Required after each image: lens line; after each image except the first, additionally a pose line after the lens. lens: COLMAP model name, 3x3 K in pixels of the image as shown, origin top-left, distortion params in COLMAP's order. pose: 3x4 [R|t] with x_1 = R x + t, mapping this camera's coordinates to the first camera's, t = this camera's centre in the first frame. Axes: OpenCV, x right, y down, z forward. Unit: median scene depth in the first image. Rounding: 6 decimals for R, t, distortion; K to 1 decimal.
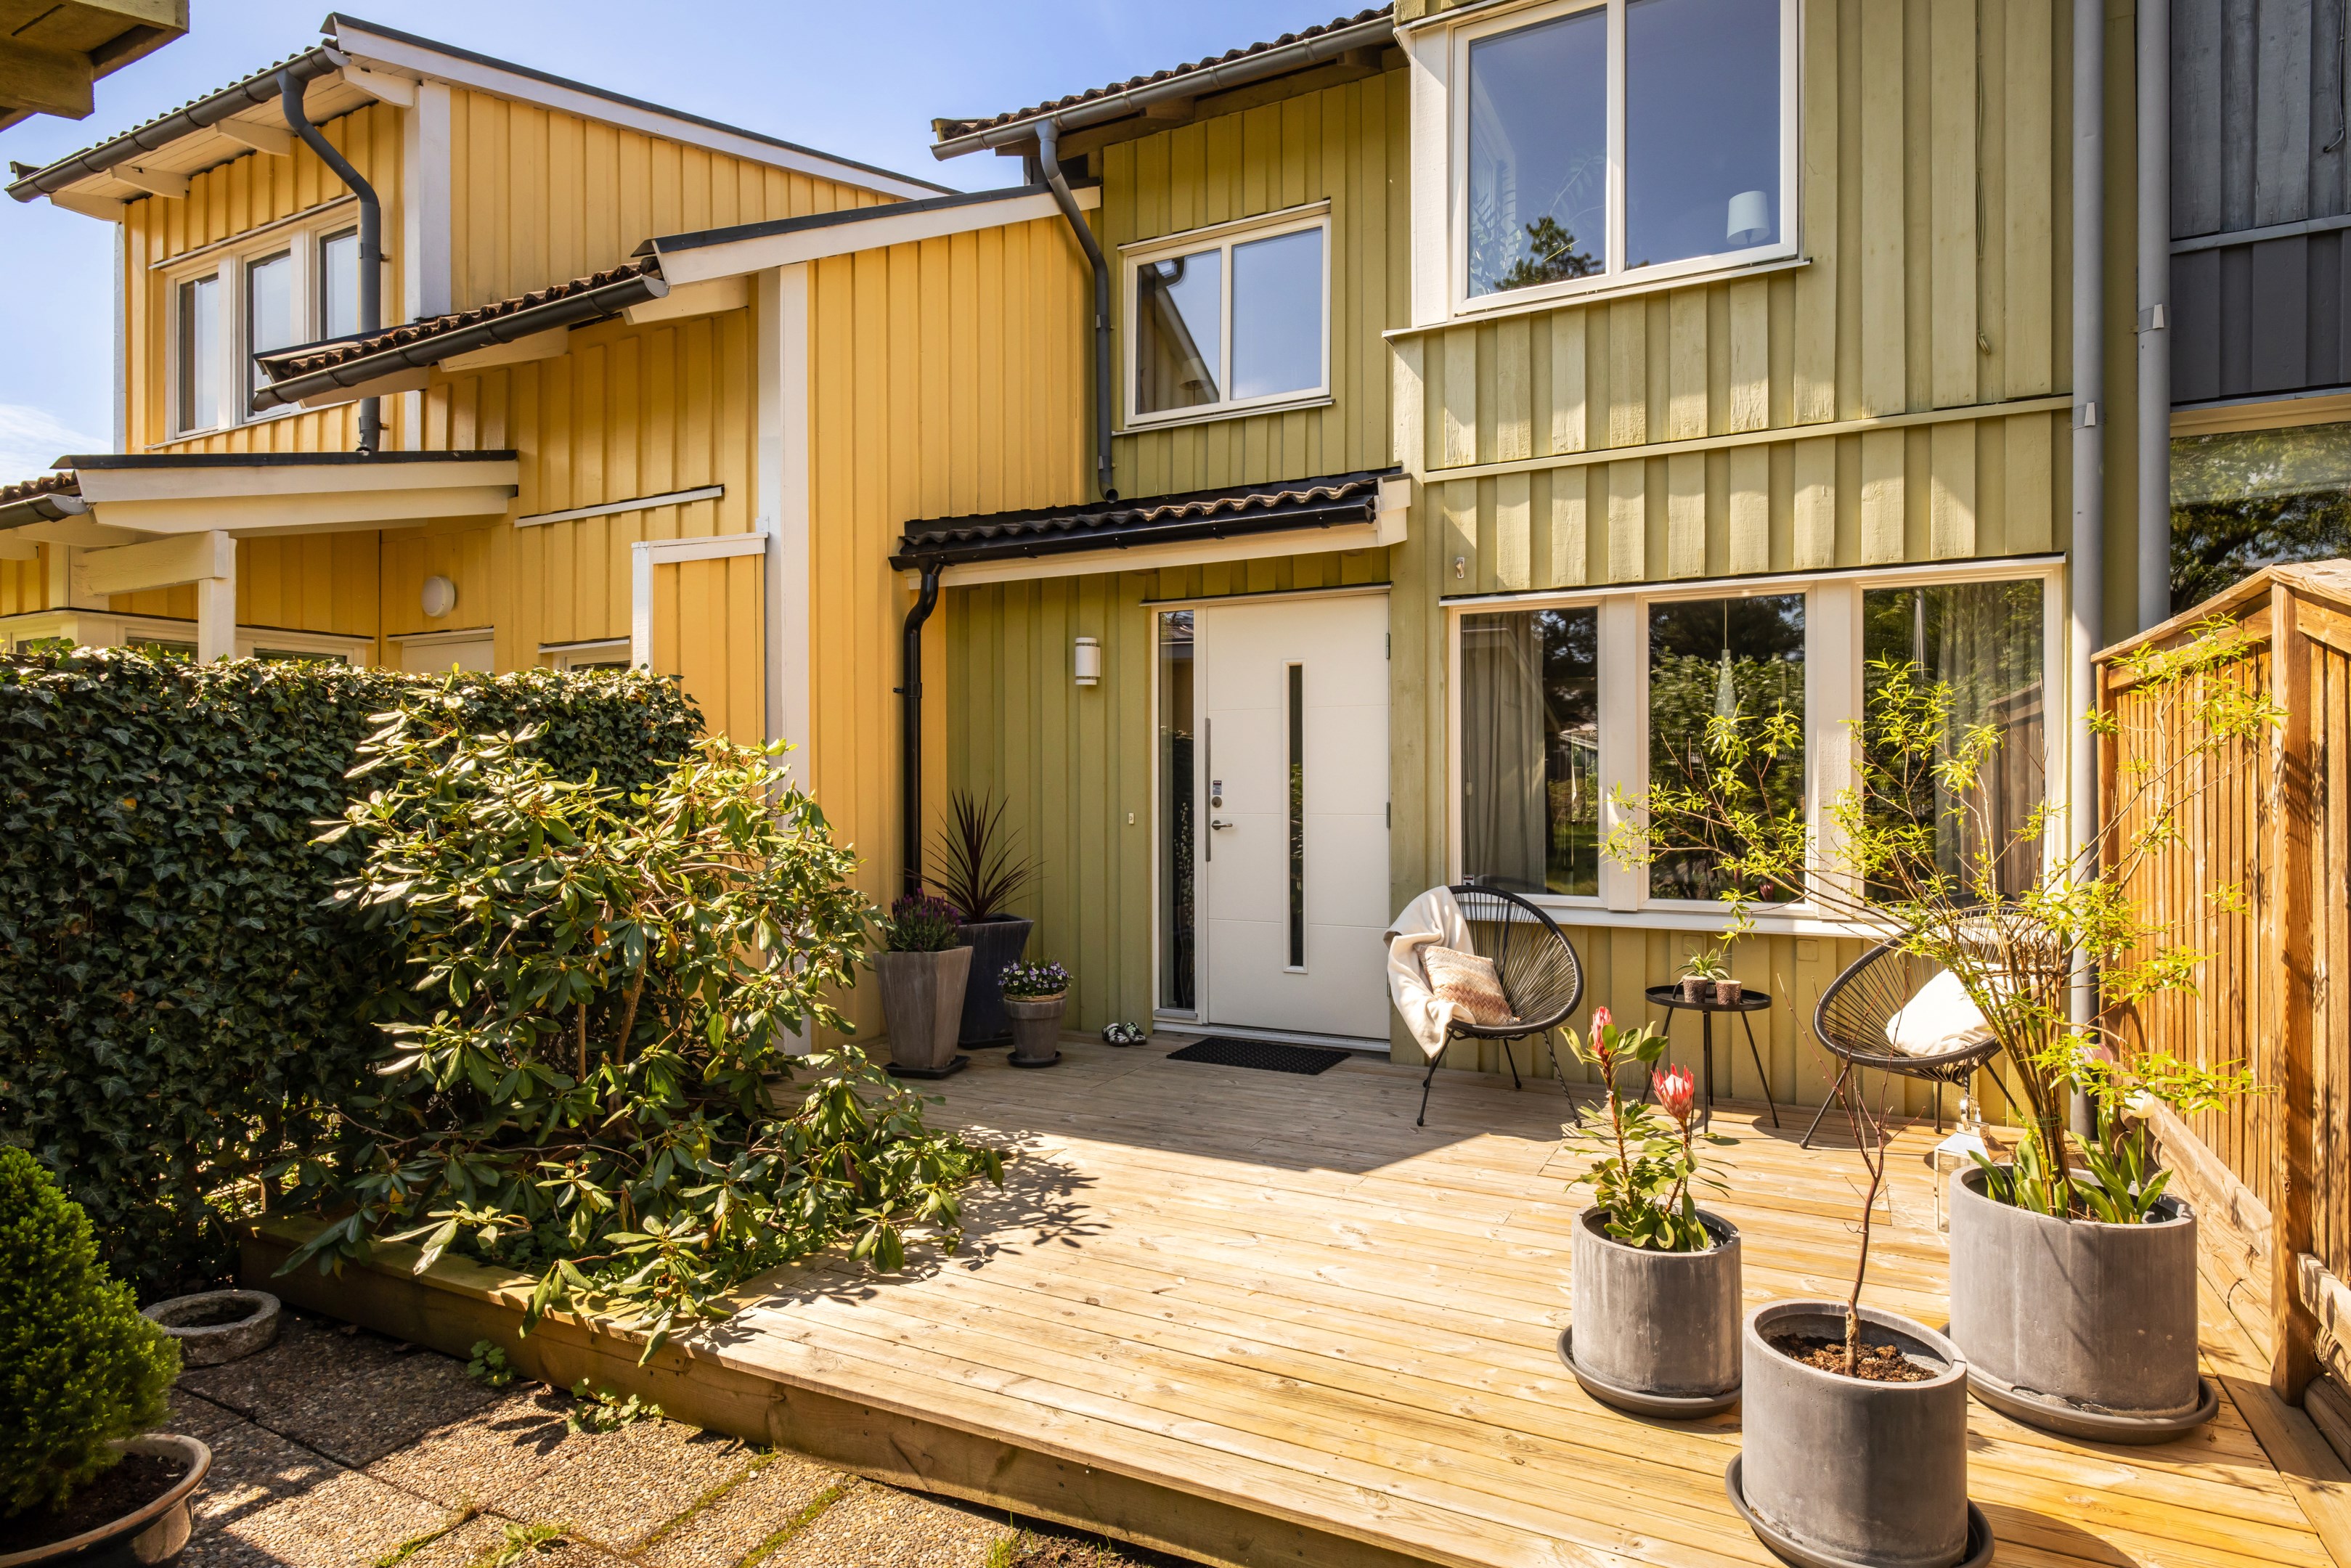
lens RADIAL K [[1279.2, 0, 1209.1], [0, 1279.2, 785.1], [0, 0, 1]] dist [-0.000291, 0.000137]
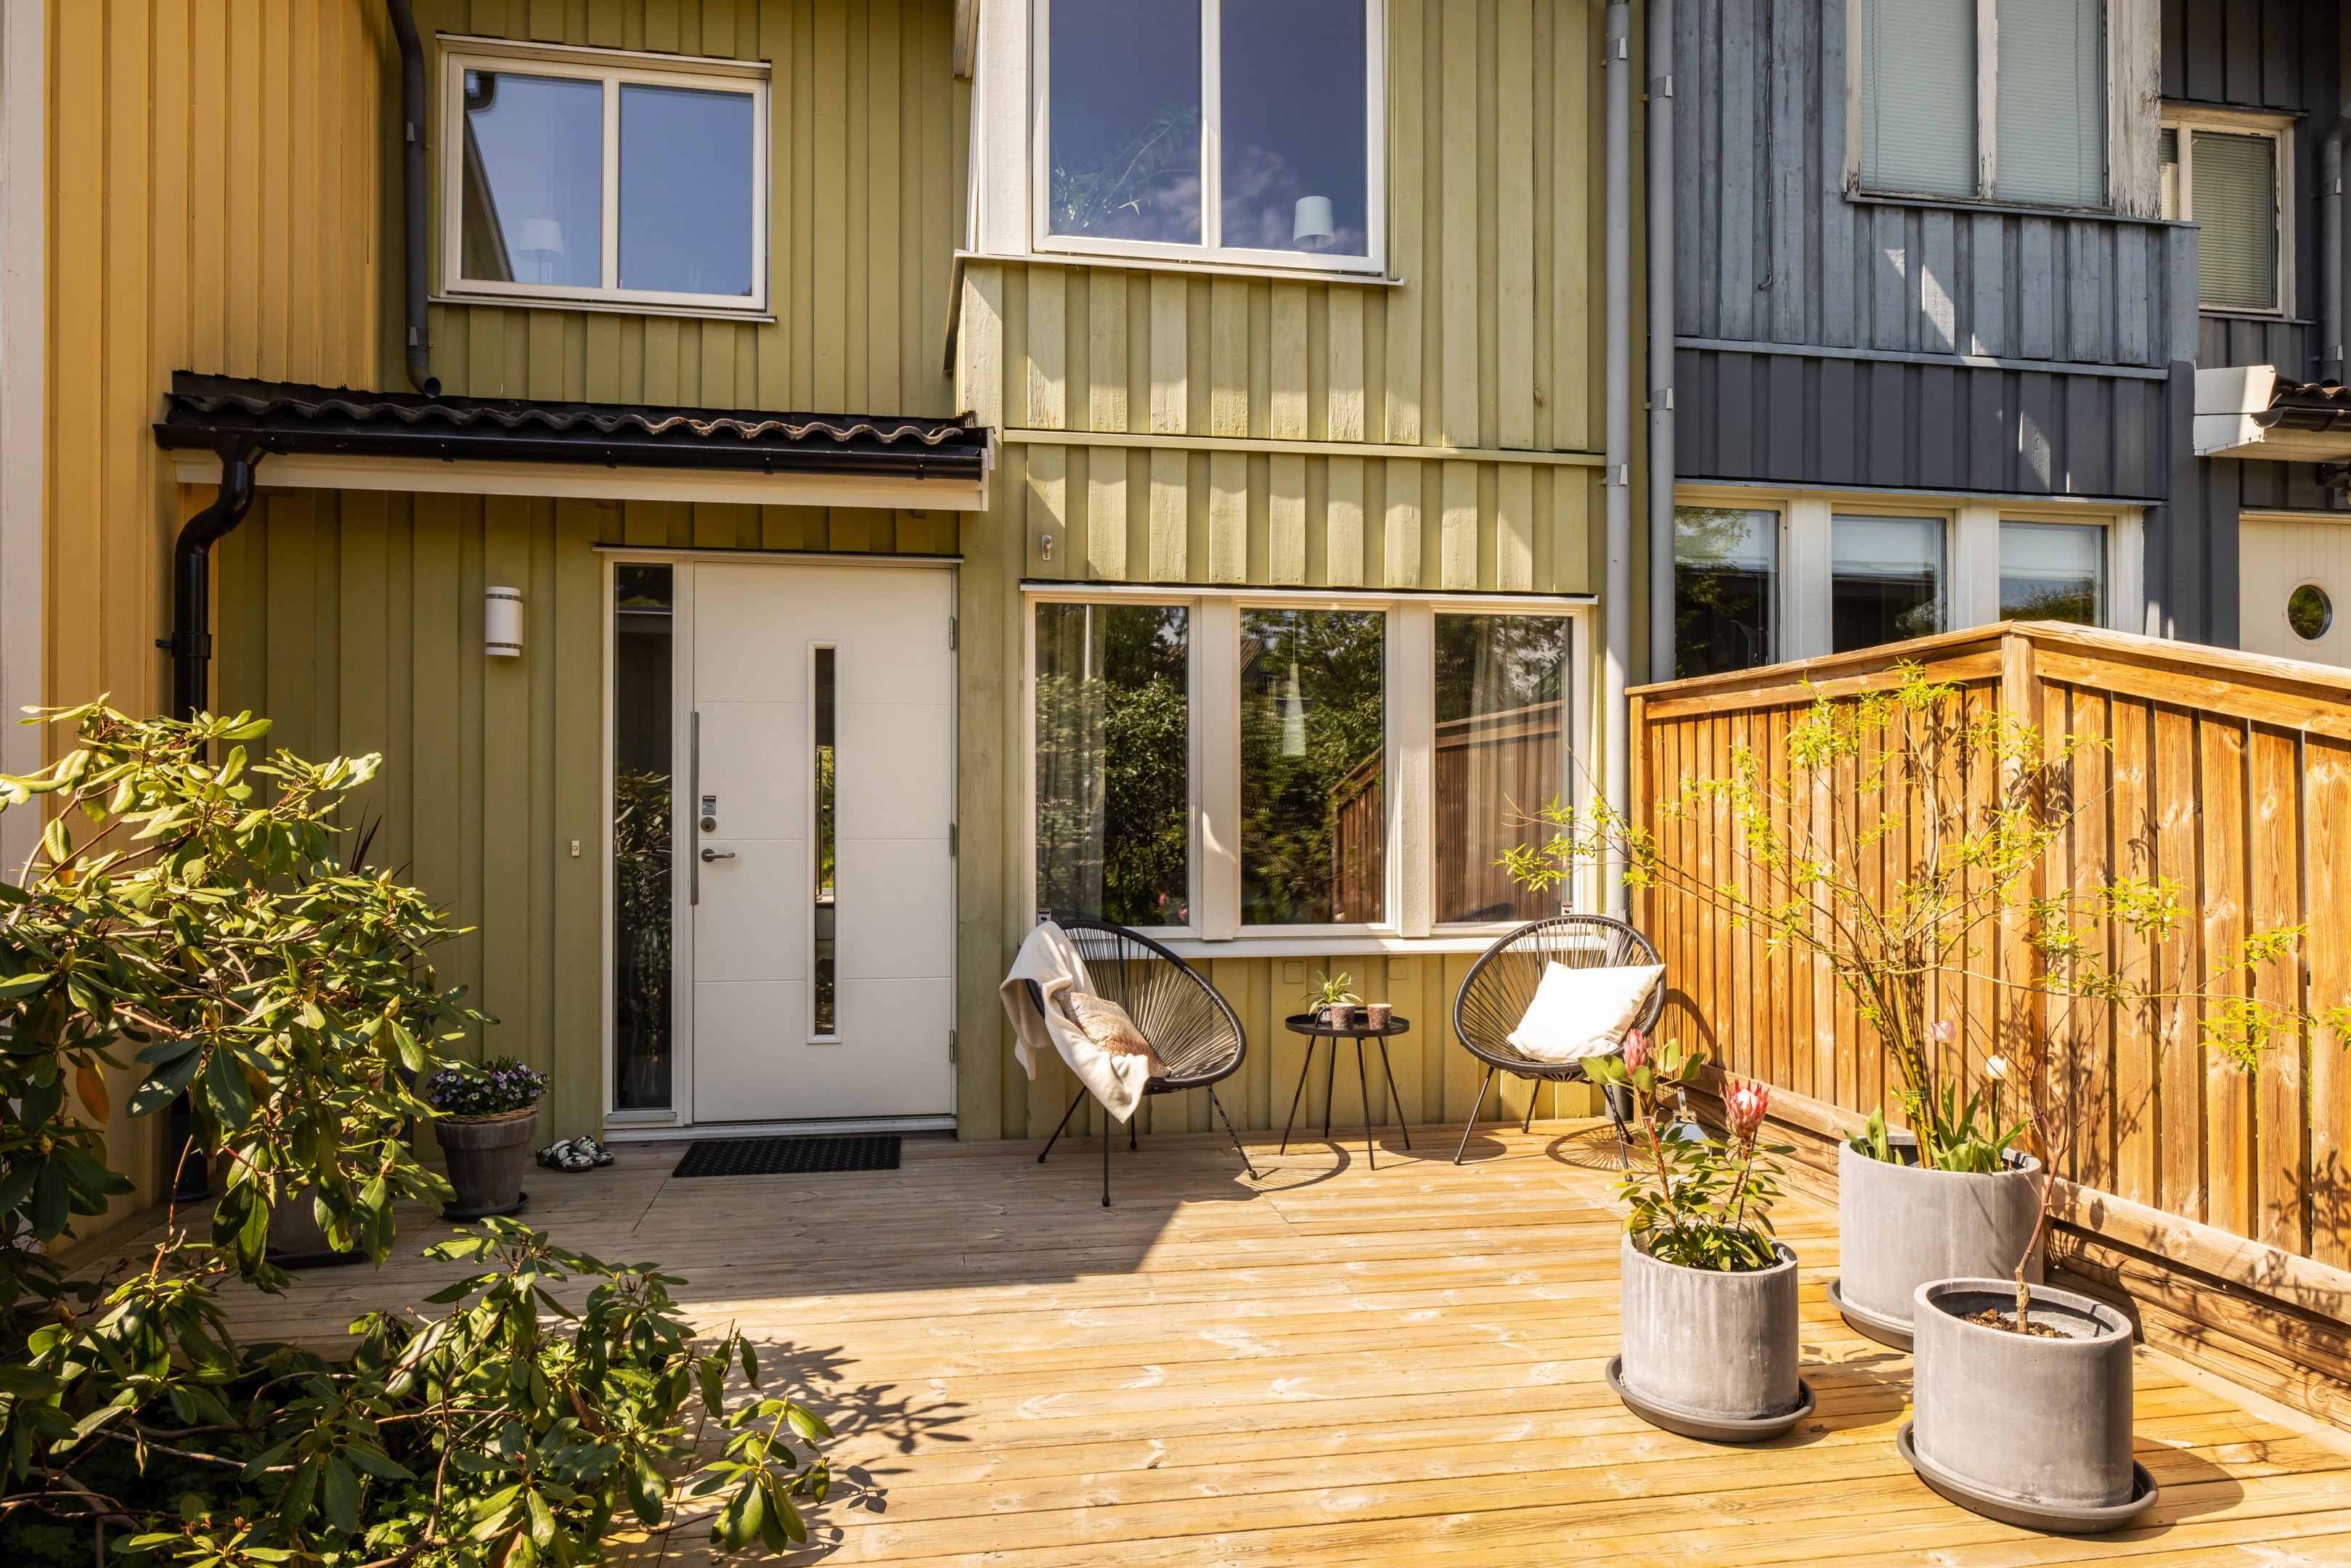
lens RADIAL K [[1449.2, 0, 1168.4], [0, 1449.2, 801.7], [0, 0, 1]] dist [-0.002620, -0.001874]
pose [[0.797969, 0.006762, 0.602660, -0.342513], [-0.001499, 0.999956, -0.009234, 0.008744], [-0.602696, 0.006465, 0.797944, 0.195424]]
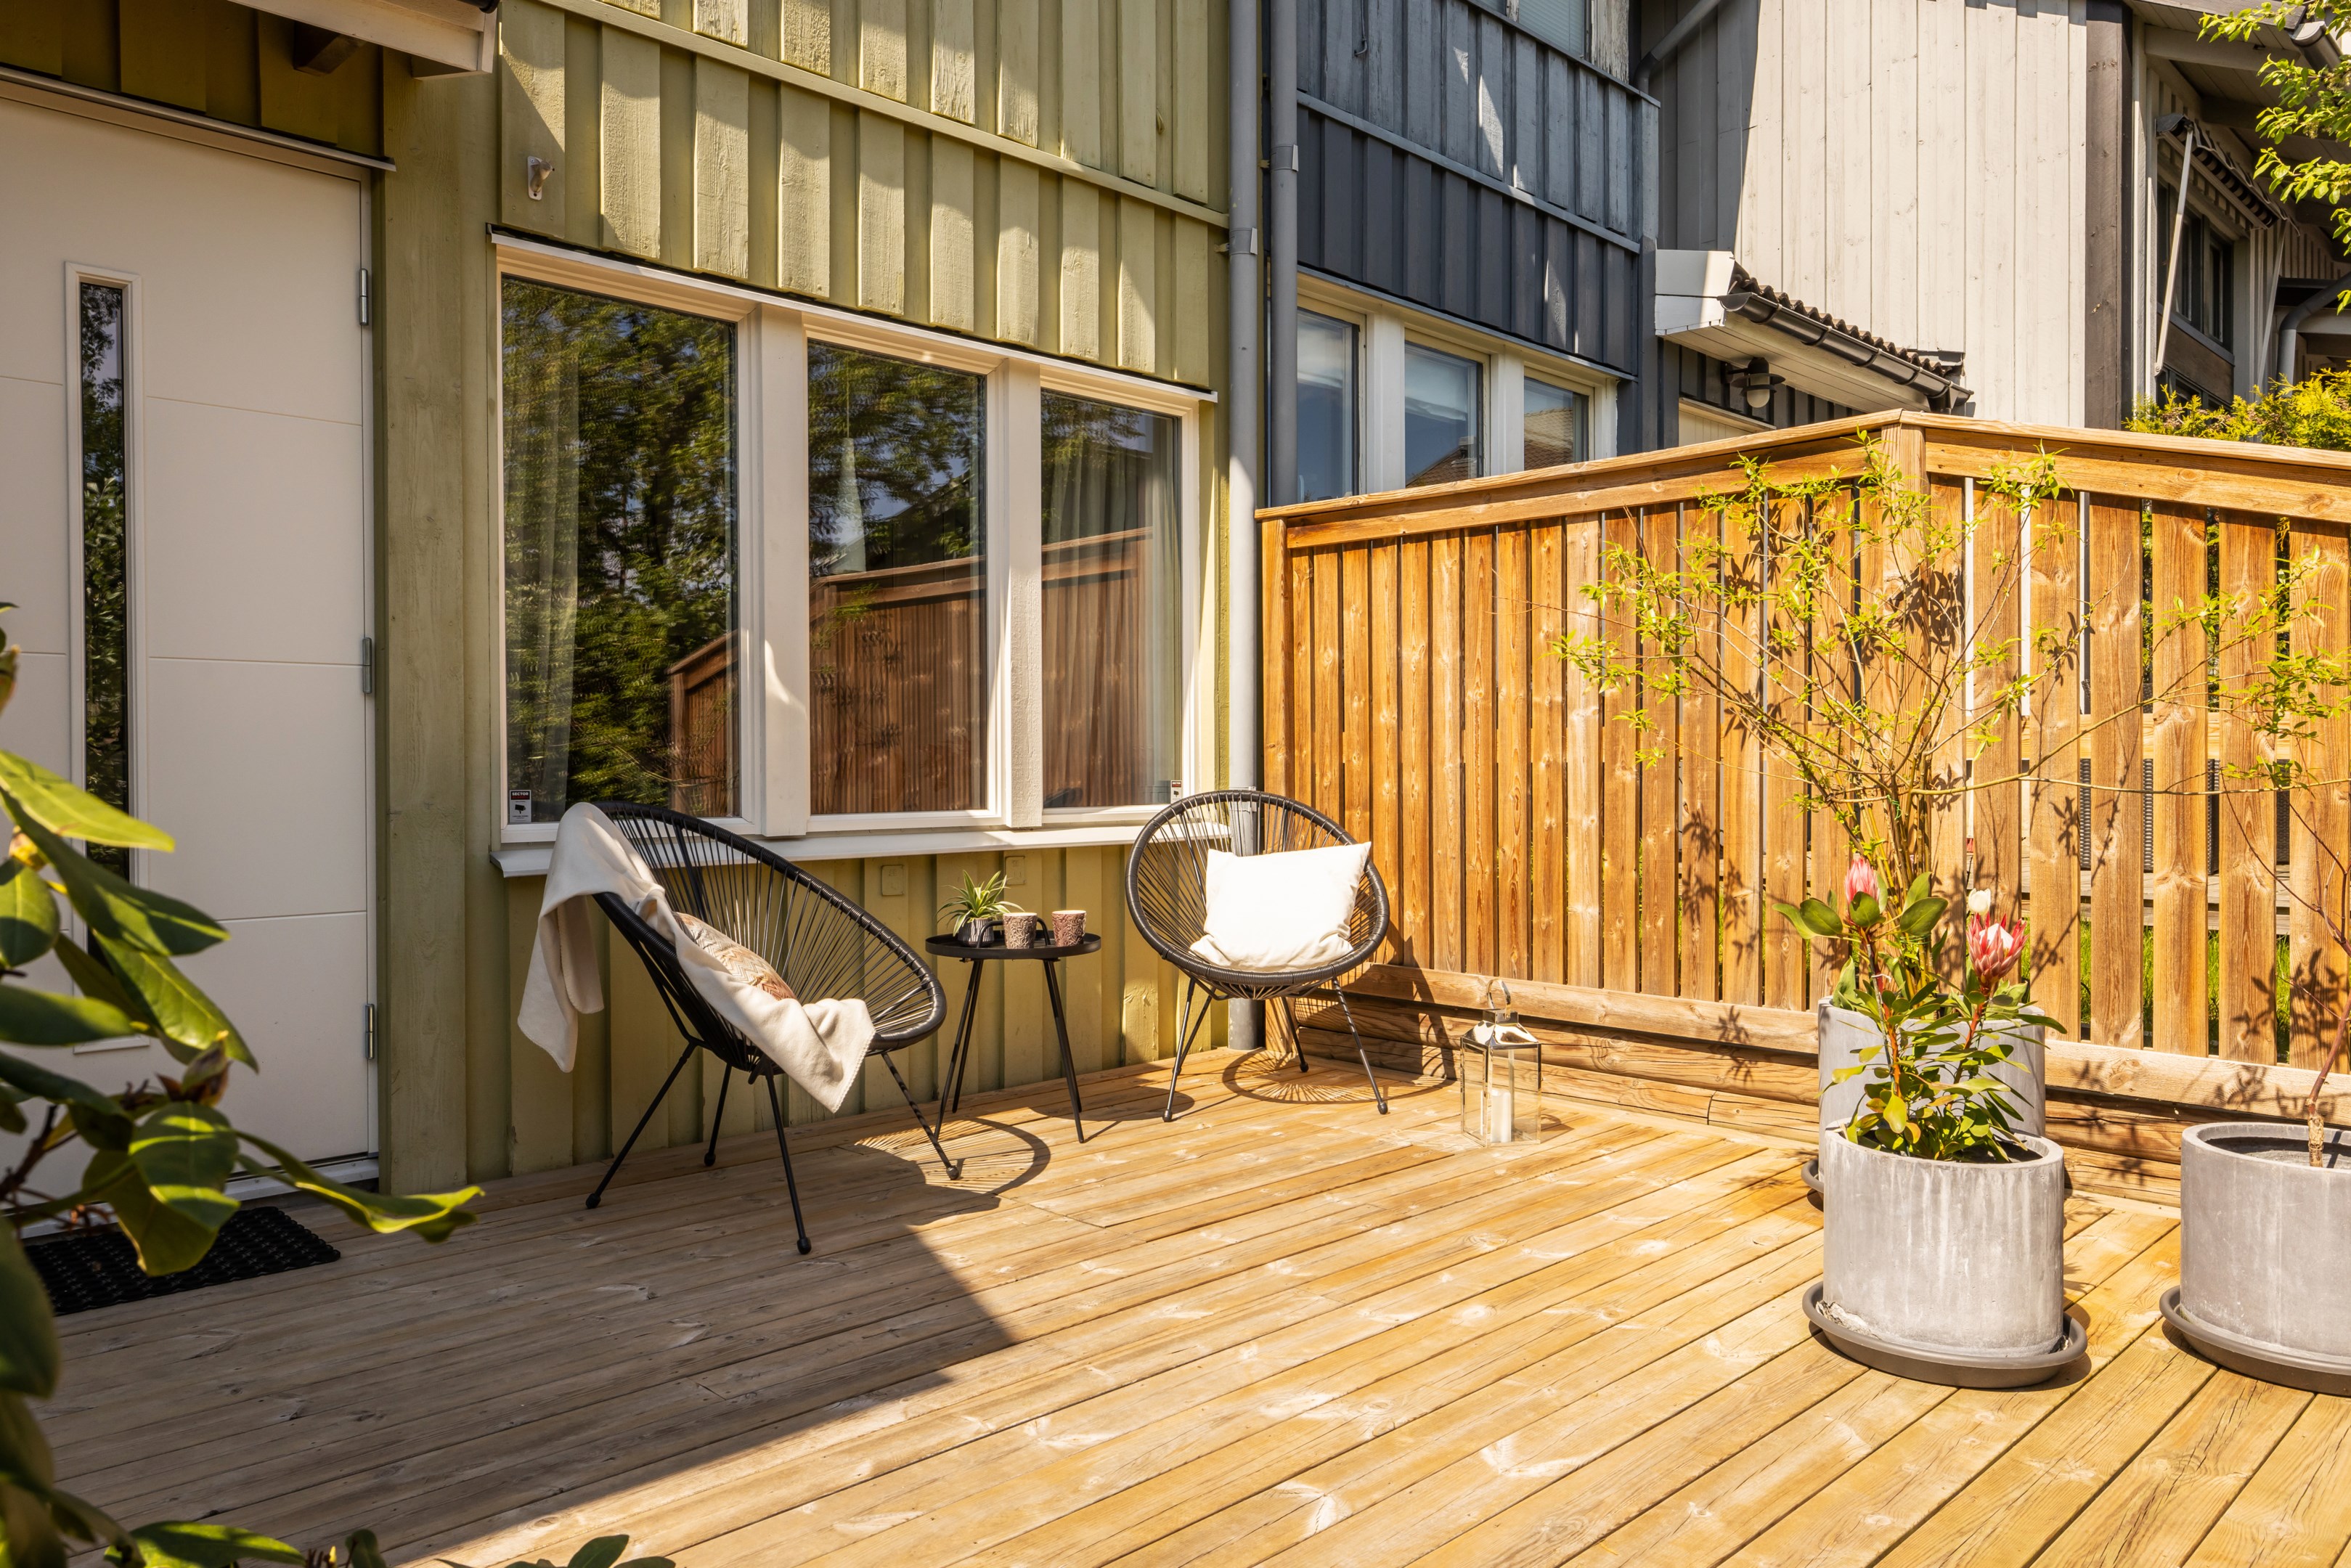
lens RADIAL K [[1630.2, 0, 1175.5], [0, 1630.2, 784.0], [0, 0, 1]] dist [0.000917, 0.003447]
pose [[0.316336, -0.011894, 0.948573, -0.361648], [0.005896, 0.999927, 0.010572, 0.067919], [-0.948629, 0.002248, 0.316383, 0.596421]]
